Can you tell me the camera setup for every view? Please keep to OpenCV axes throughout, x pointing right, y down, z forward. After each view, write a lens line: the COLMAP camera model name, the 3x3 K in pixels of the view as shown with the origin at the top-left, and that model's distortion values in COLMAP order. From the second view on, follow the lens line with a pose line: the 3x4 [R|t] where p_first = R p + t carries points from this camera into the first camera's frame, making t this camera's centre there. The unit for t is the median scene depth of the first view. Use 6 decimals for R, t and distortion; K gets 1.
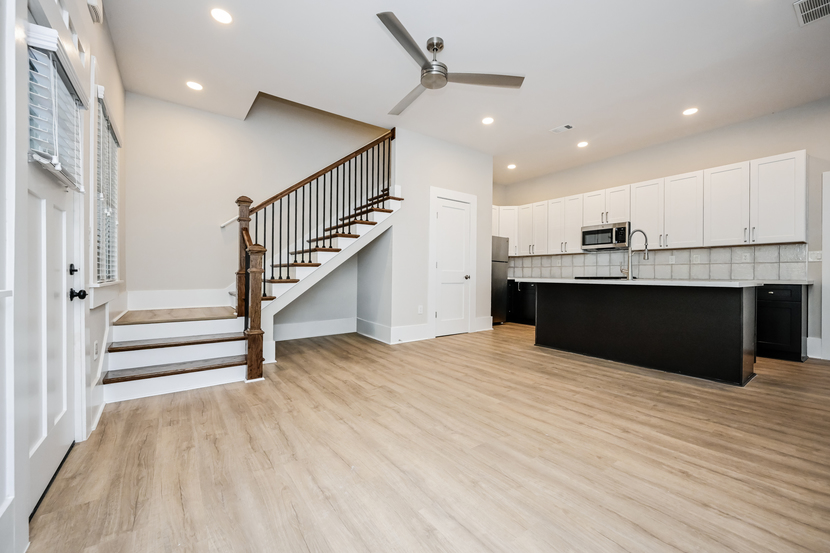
lens RADIAL K [[335.3, 0, 418.9], [0, 335.3, 274.6], [0, 0, 1]] dist [-0.001969, -0.000117]
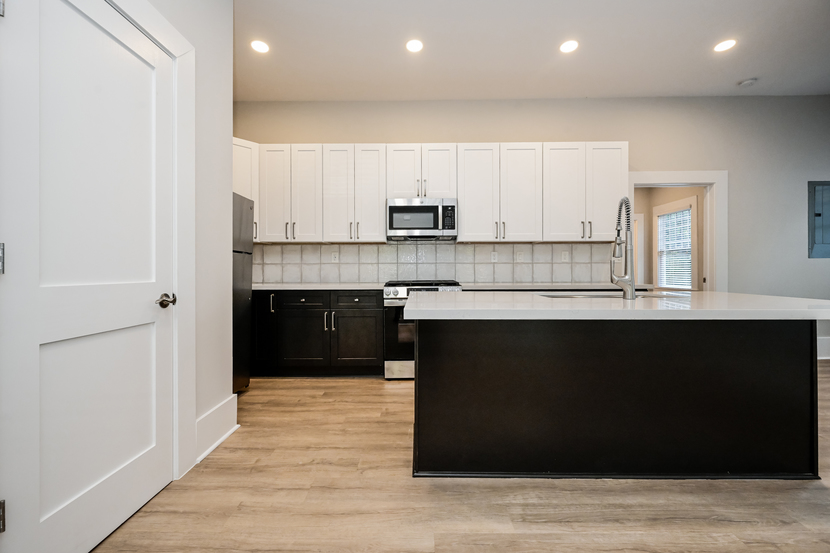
lens RADIAL K [[335.3, 0, 418.9], [0, 335.3, 274.6], [0, 0, 1]] dist [-0.001969, -0.000117]
pose [[0.605558, -0.017578, 0.795607, 0.045446], [0.004964, 0.999820, 0.018311, -0.018958], [-0.795786, -0.007139, 0.605536, 0.648570]]
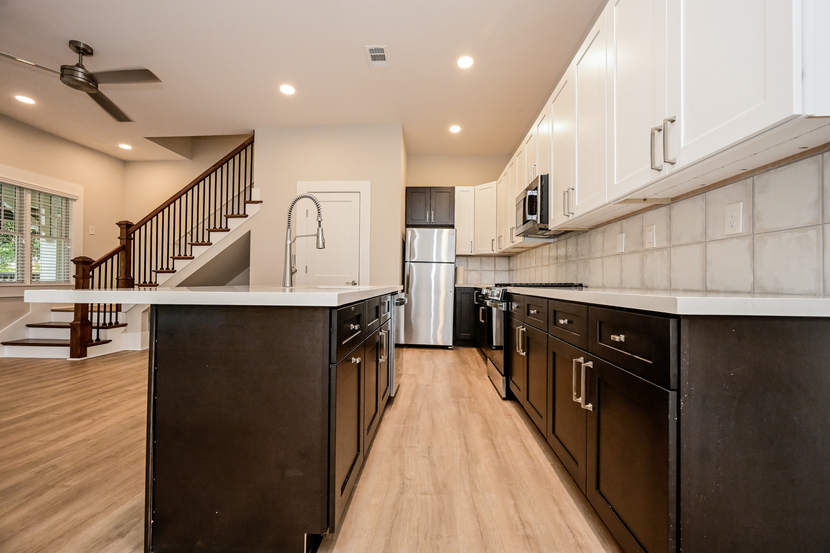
lens RADIAL K [[332.8, 0, 410.9], [0, 332.8, 263.4], [0, 0, 1]] dist [0.053538, -0.000091]
pose [[0.748343, -0.034188, -0.662431, 0.808266], [-0.006901, 0.998216, -0.059313, 0.008296], [0.663277, 0.048957, 0.746771, 0.478929]]
